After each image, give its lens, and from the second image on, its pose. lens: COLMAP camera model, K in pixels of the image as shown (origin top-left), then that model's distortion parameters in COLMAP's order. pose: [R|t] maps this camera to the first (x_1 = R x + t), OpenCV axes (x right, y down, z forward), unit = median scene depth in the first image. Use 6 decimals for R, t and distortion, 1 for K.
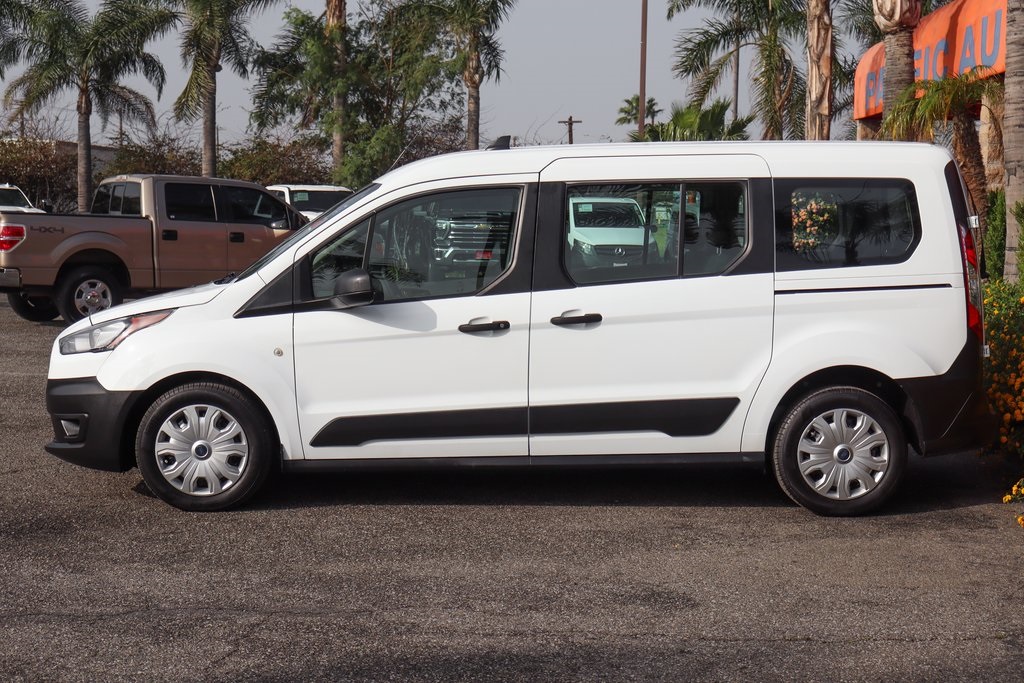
lens RADIAL K [[1483.7, 0, 512.0], [0, 1483.7, 341.5], [0, 0, 1]] dist [0.086078, 0.001669]
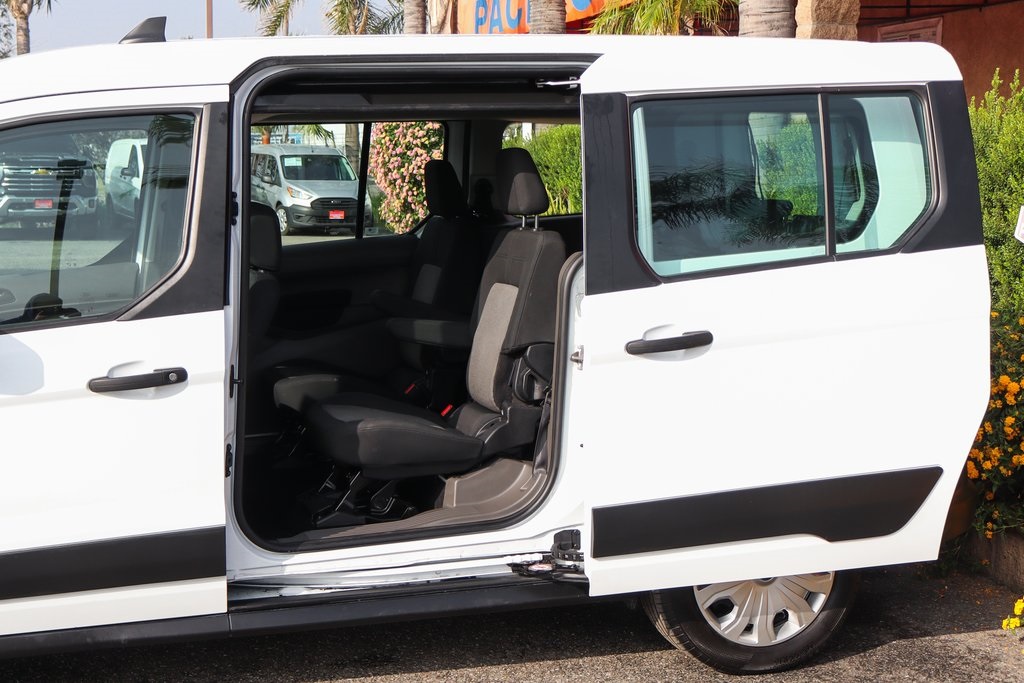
lens RADIAL K [[1467.2, 0, 397.4], [0, 1467.2, 340.1], [0, 0, 1]] dist [0.019966, 0.094916]
pose [[0.975193, -0.036931, 0.218253, -0.005961], [0.028334, 0.998699, 0.042391, -0.006151], [-0.219535, -0.035156, 0.974971, 0.067387]]
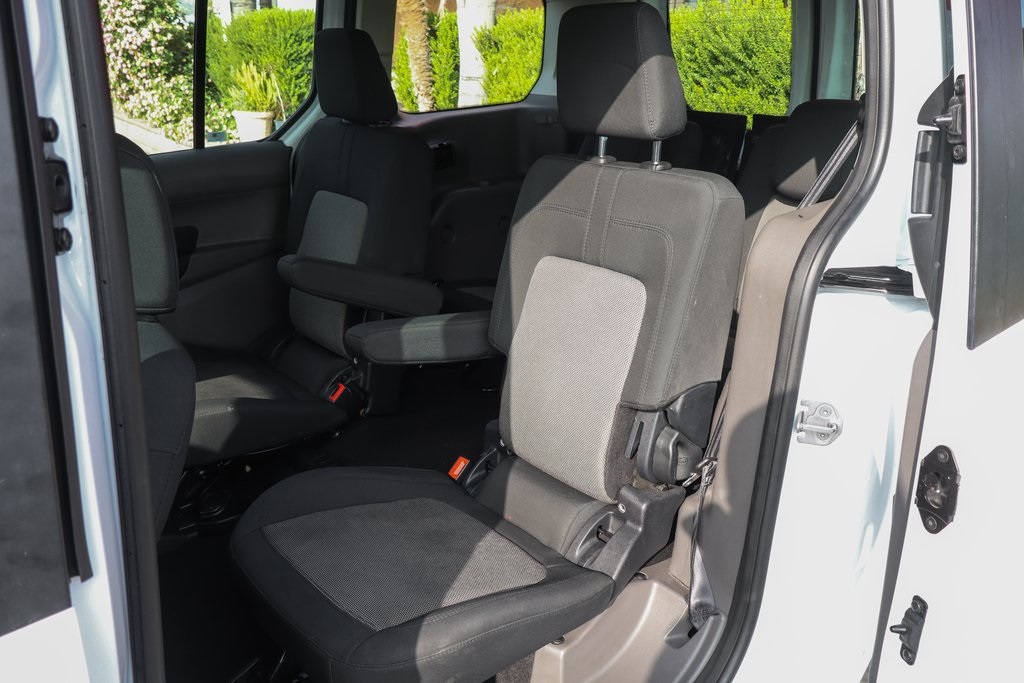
lens RADIAL K [[859.3, 0, 512.0], [0, 859.3, 341.5], [0, 0, 1]] dist [-0.001897, 0.003885]
pose [[0.783352, -0.191003, 0.591505, 0.000681], [0.035248, 0.963736, 0.264520, -0.010980], [-0.620579, -0.186363, 0.761676, 0.134530]]
